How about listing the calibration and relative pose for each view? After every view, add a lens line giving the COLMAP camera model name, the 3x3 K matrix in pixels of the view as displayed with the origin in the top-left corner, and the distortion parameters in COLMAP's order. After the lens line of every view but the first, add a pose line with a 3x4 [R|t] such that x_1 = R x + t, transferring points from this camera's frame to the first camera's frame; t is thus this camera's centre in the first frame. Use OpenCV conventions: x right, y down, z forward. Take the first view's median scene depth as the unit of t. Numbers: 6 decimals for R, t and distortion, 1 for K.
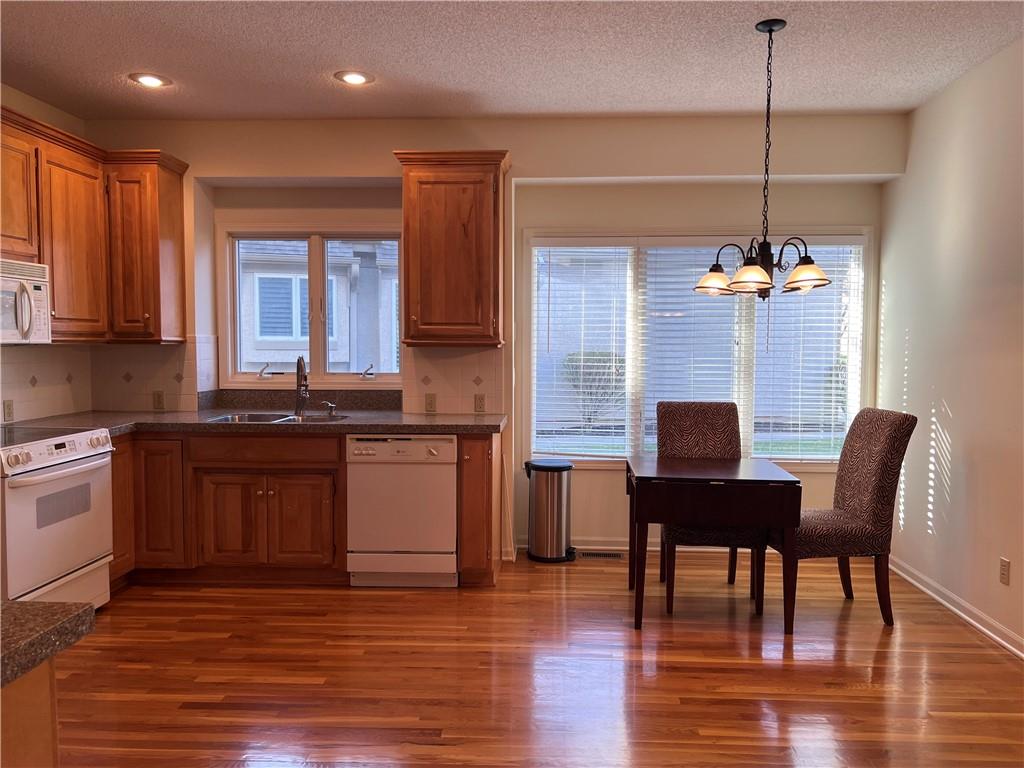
lens RADIAL K [[769.0, 0, 519.0], [0, 769.0, 381.7], [0, 0, 1]] dist [0.071584, -0.081890]
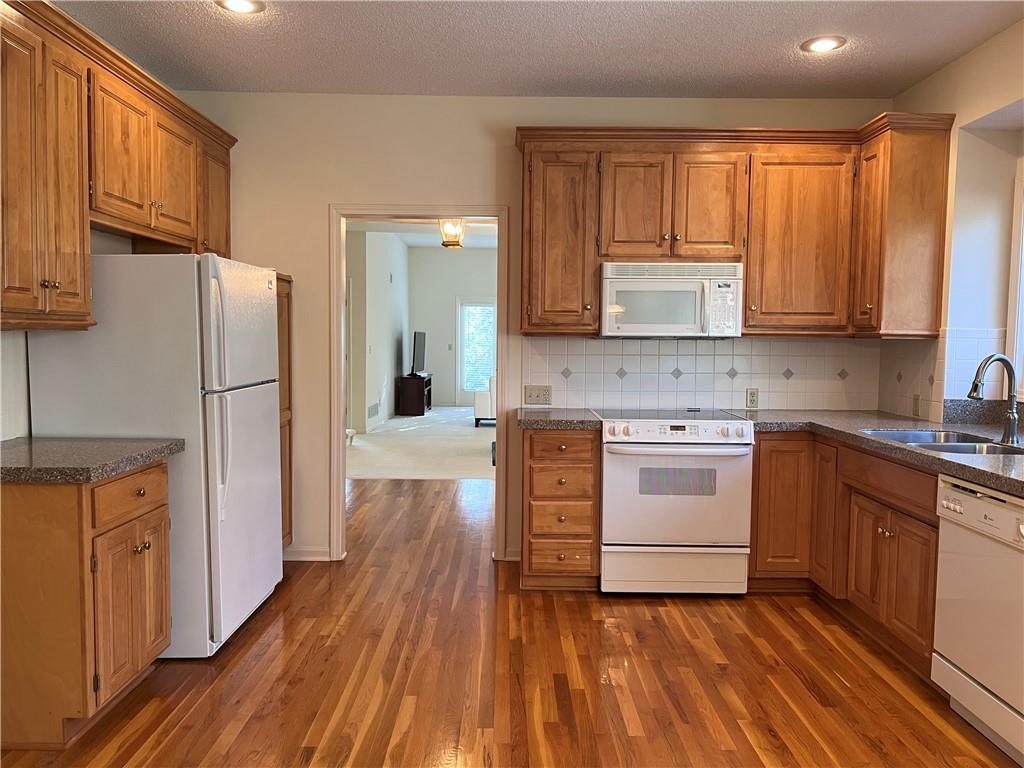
lens RADIAL K [[769.0, 0, 519.0], [0, 769.0, 381.7], [0, 0, 1]] dist [0.071584, -0.081890]
pose [[0.060923, 0.053934, -0.996684, 0.414689], [-0.061717, 0.996832, 0.050170, -0.020888], [0.996233, 0.058456, 0.064059, 0.597858]]
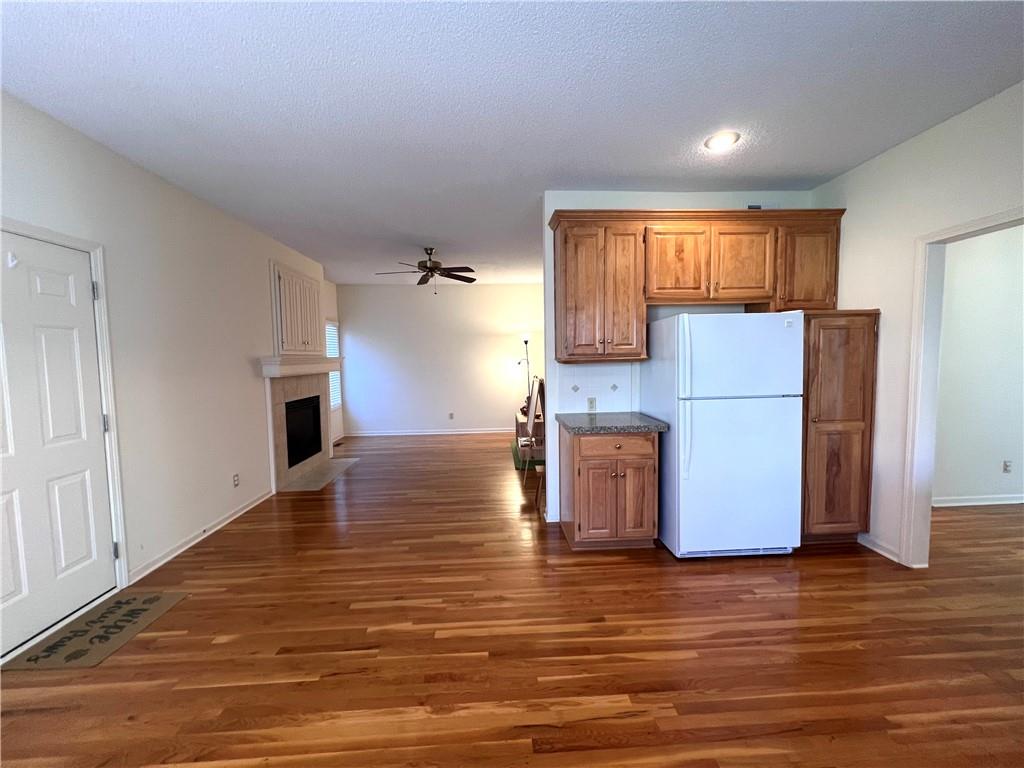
lens RADIAL K [[409.1, 0, 510.7], [0, 409.1, 383.3], [0, 0, 1]] dist [-0.000470, 0.000027]
pose [[-0.995158, 0.022001, -0.095798, -0.019029], [0.010560, 0.992917, 0.118338, -0.058199], [0.097723, 0.116754, -0.988341, 0.957308]]
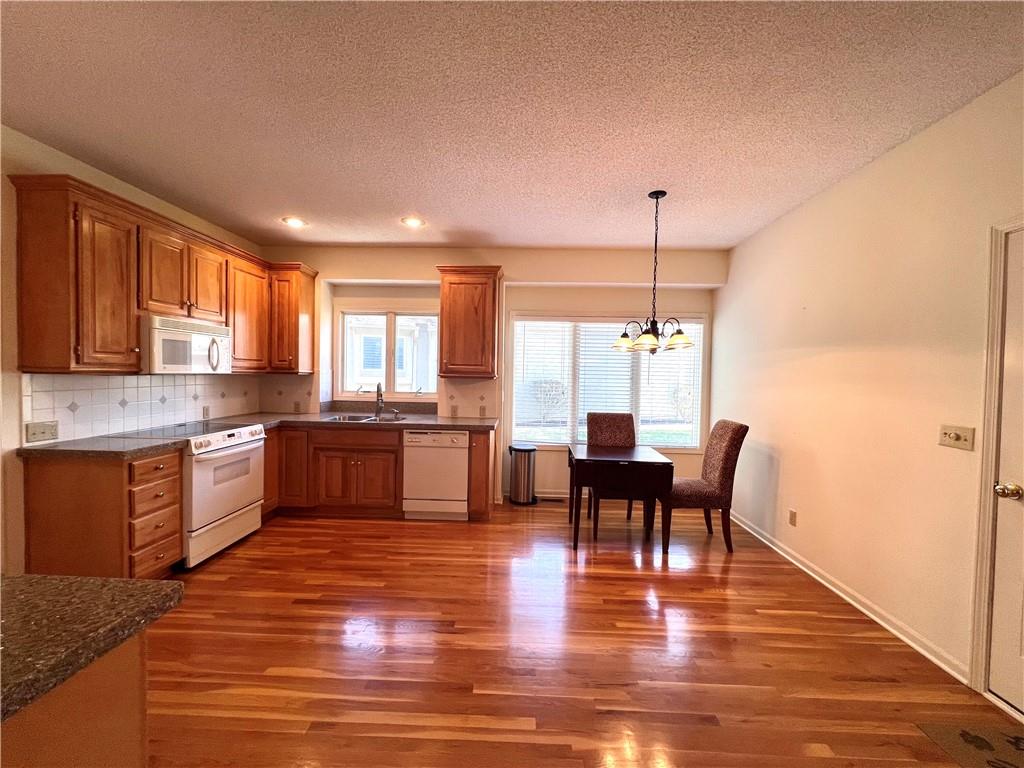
lens RADIAL K [[409.1, 0, 510.7], [0, 409.1, 383.3], [0, 0, 1]] dist [-0.000470, 0.000027]
pose [[0.999788, 0.015275, 0.013809, -0.002845], [-0.014907, 0.999541, -0.026388, -0.012908], [-0.014205, 0.026177, 0.999556, 0.097350]]
